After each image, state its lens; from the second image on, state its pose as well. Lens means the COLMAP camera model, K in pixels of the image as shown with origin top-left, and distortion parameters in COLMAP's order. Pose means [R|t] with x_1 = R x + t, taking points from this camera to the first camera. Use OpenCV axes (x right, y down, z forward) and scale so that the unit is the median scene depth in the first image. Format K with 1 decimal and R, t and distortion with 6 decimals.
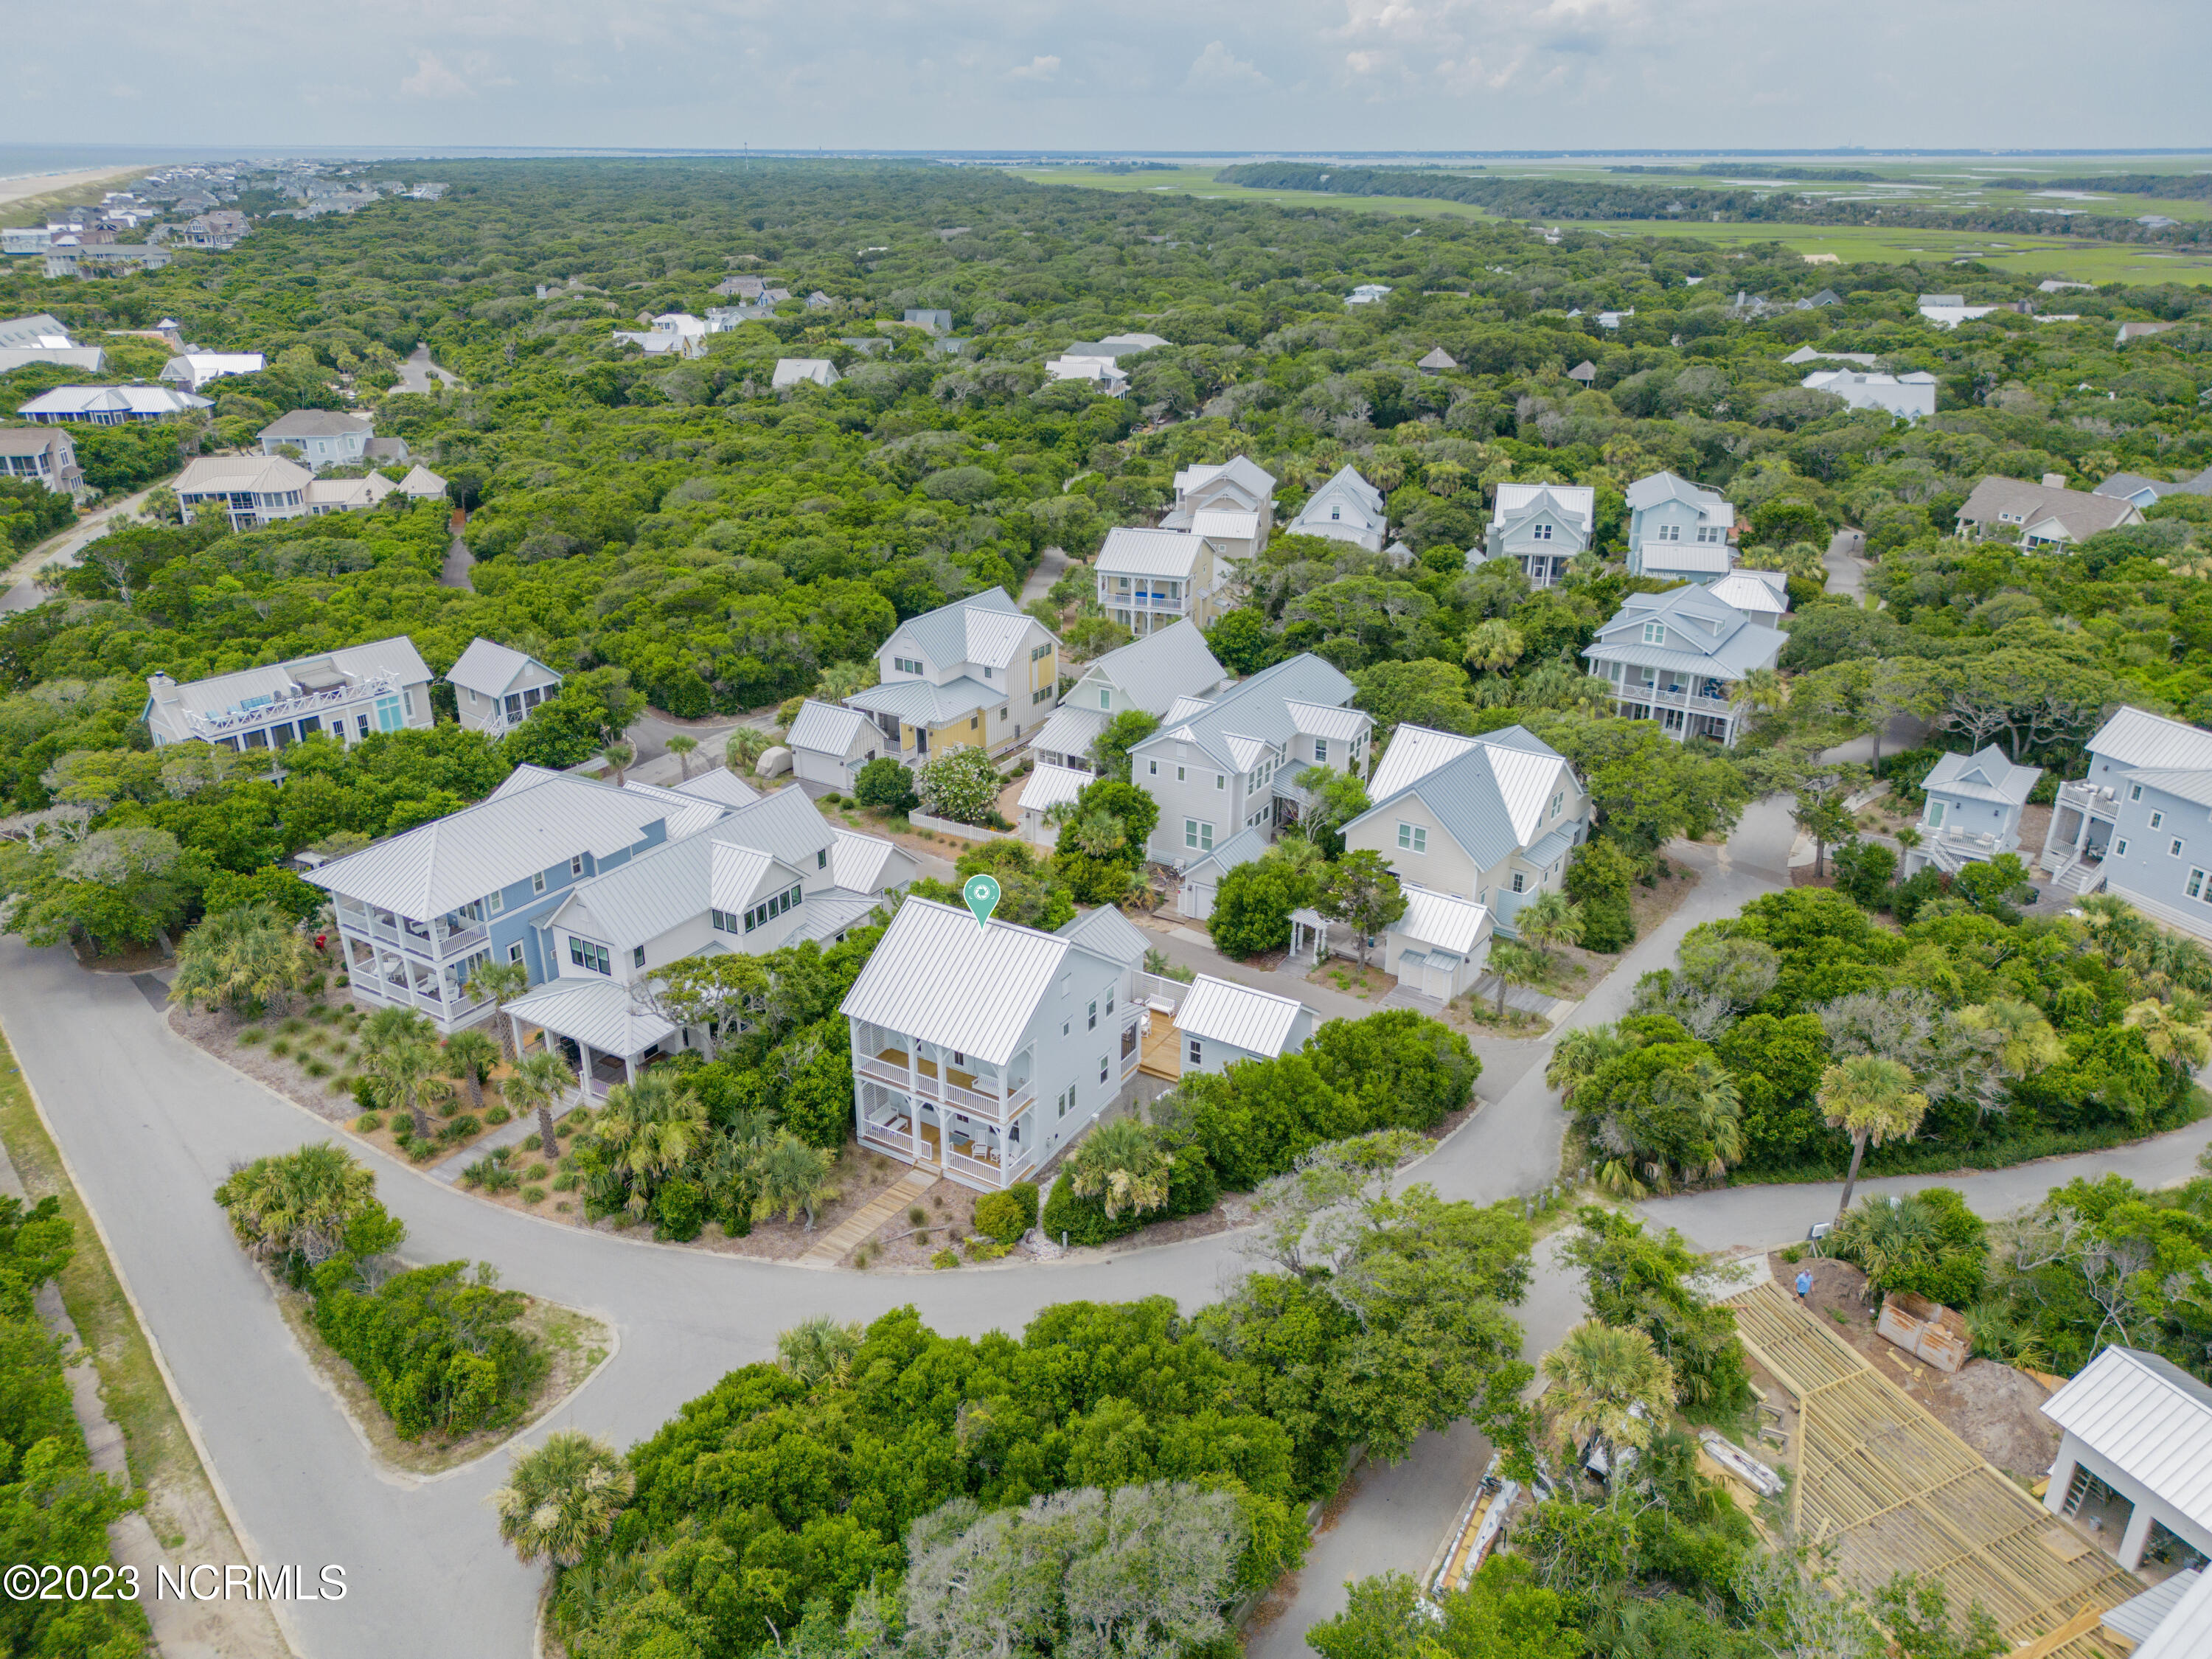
lens RADIAL K [[1568.8, 0, 1105.8], [0, 1568.8, 818.8], [0, 0, 1]] dist [0.072688, -0.076881]
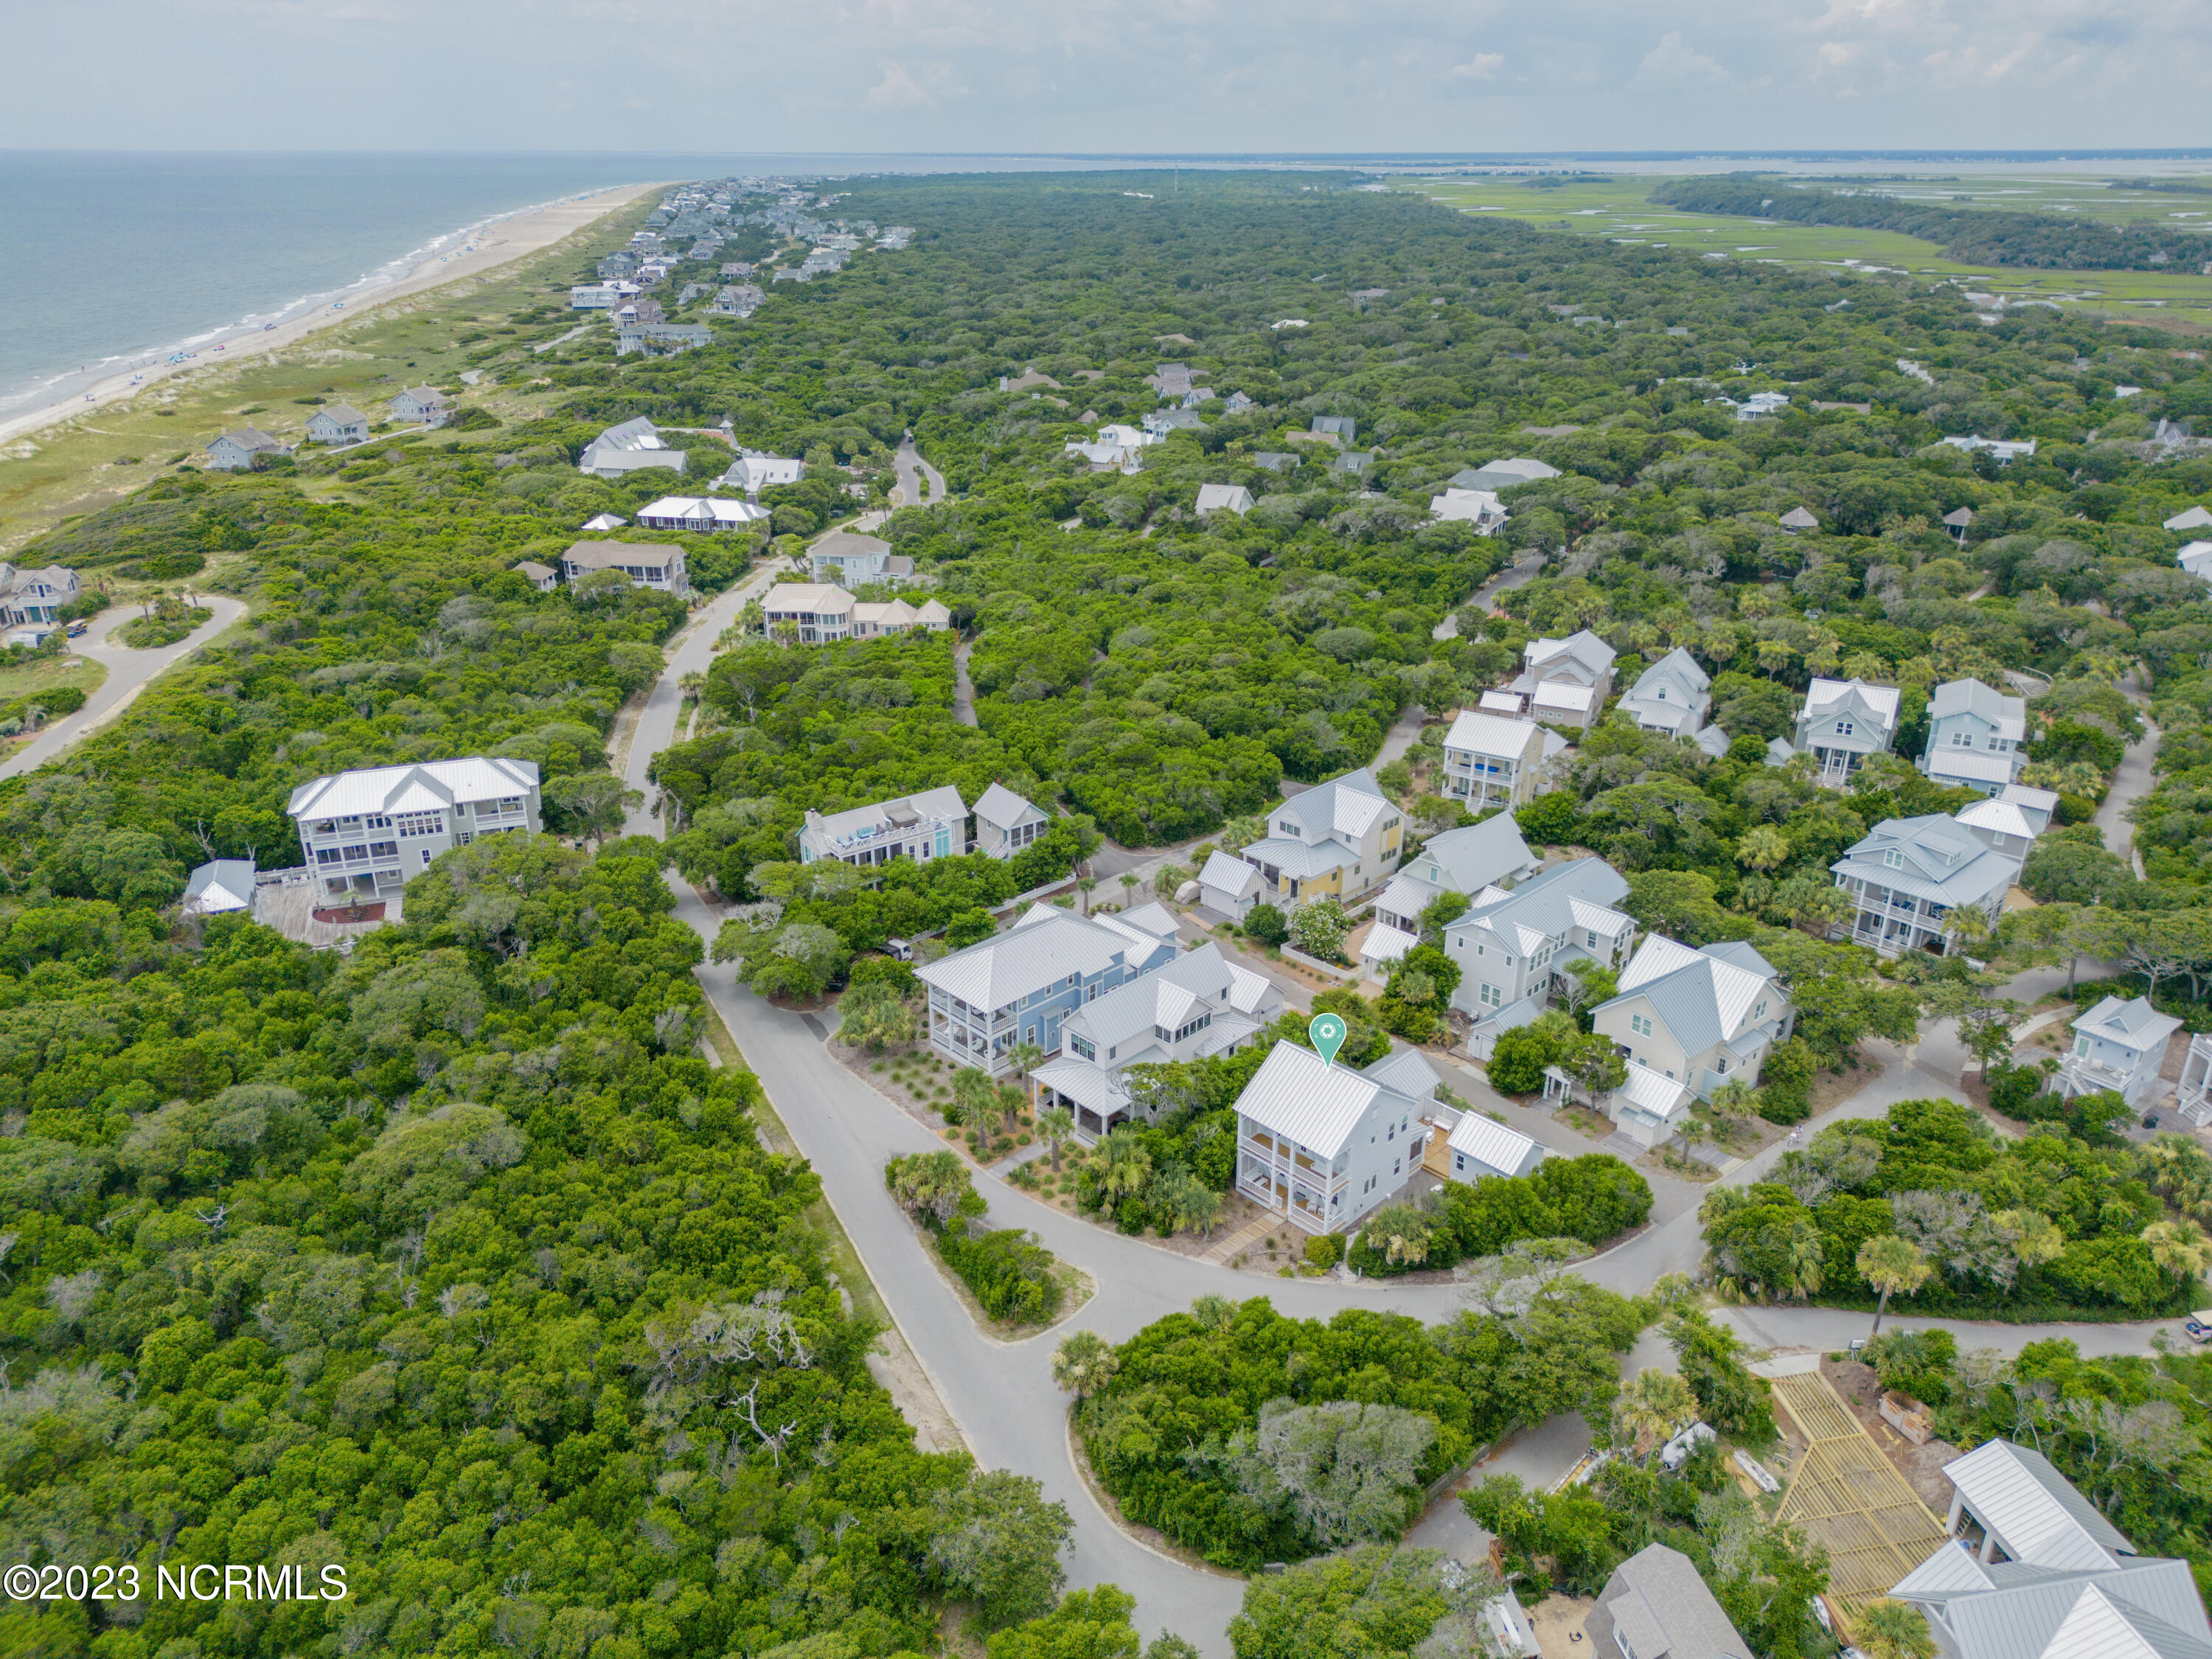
lens RADIAL K [[1568.8, 0, 1105.8], [0, 1568.8, 818.8], [0, 0, 1]] dist [0.072688, -0.076881]
pose [[0.970023, 0.091880, -0.224973, 0.024531], [-0.092093, 0.995704, 0.009570, -0.107054], [0.224886, 0.011435, 0.974318, -0.368568]]
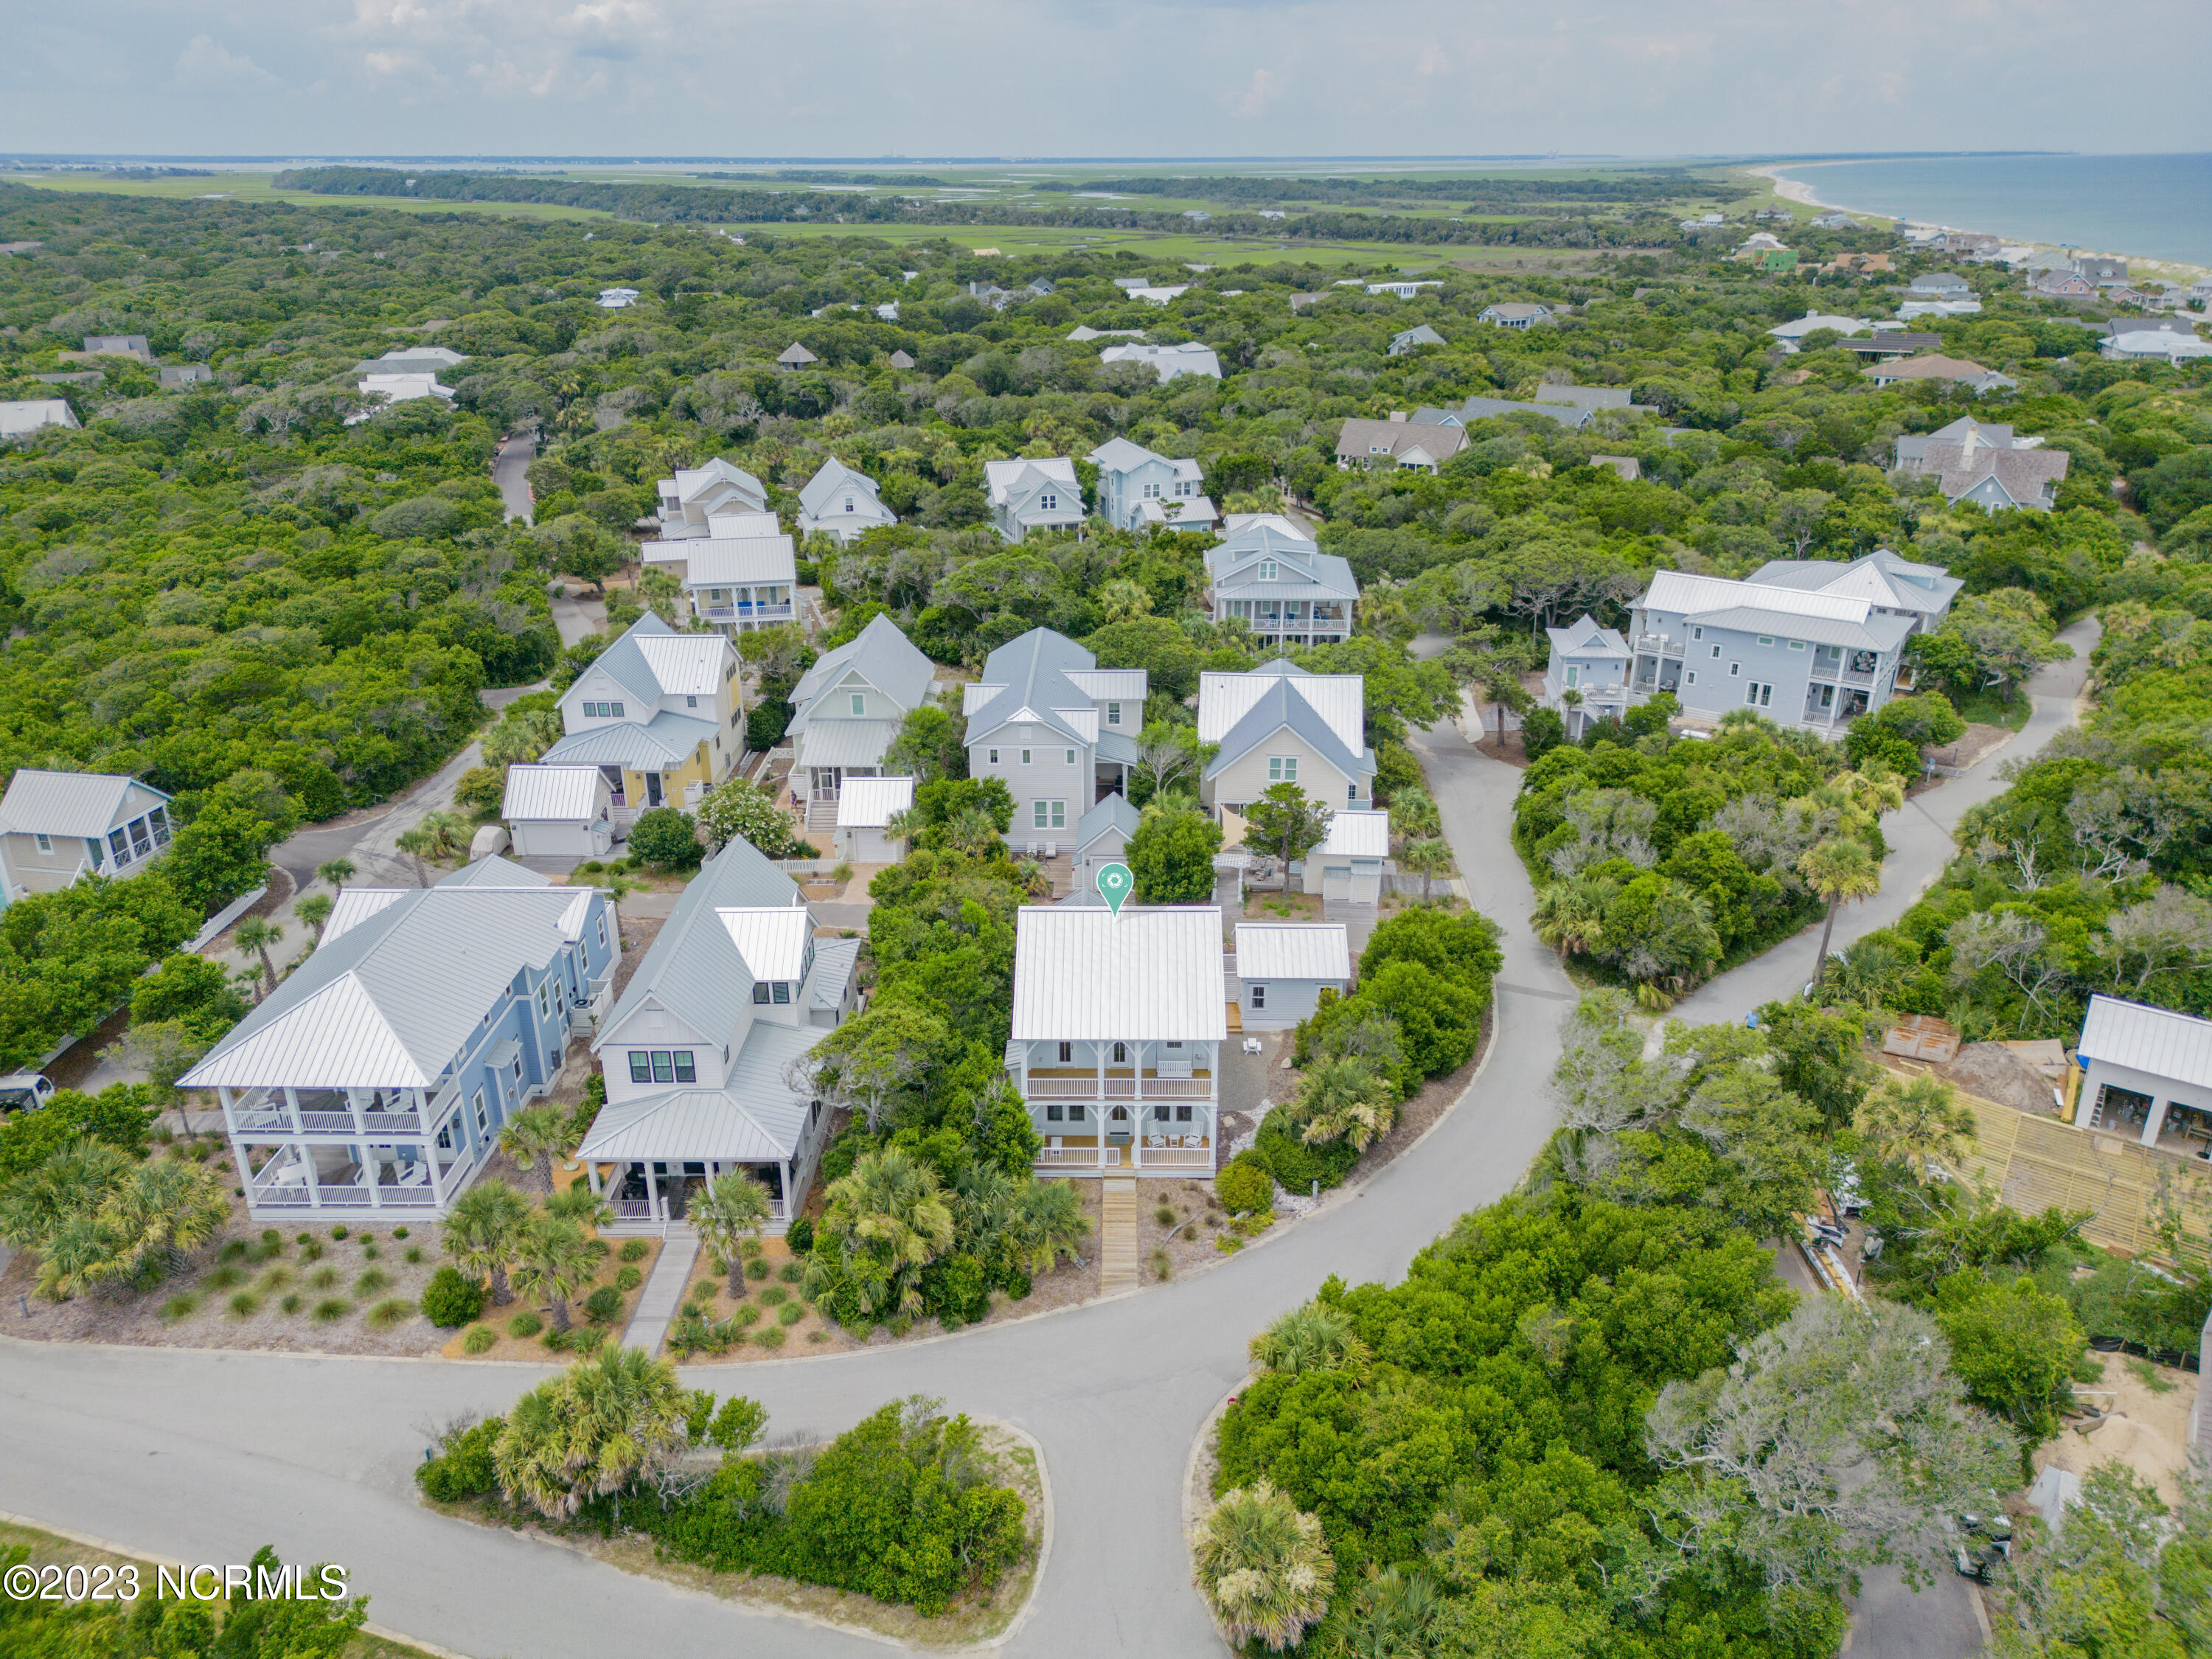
lens RADIAL K [[1546.9, 0, 1106.0], [0, 1546.9, 829.5], [0, 0, 1]] dist [0.070731, -0.071802]
pose [[0.861004, -0.205358, 0.465297, -0.313270], [0.202038, 0.977680, 0.057638, -0.024940], [-0.466748, 0.044381, 0.883276, 0.092577]]
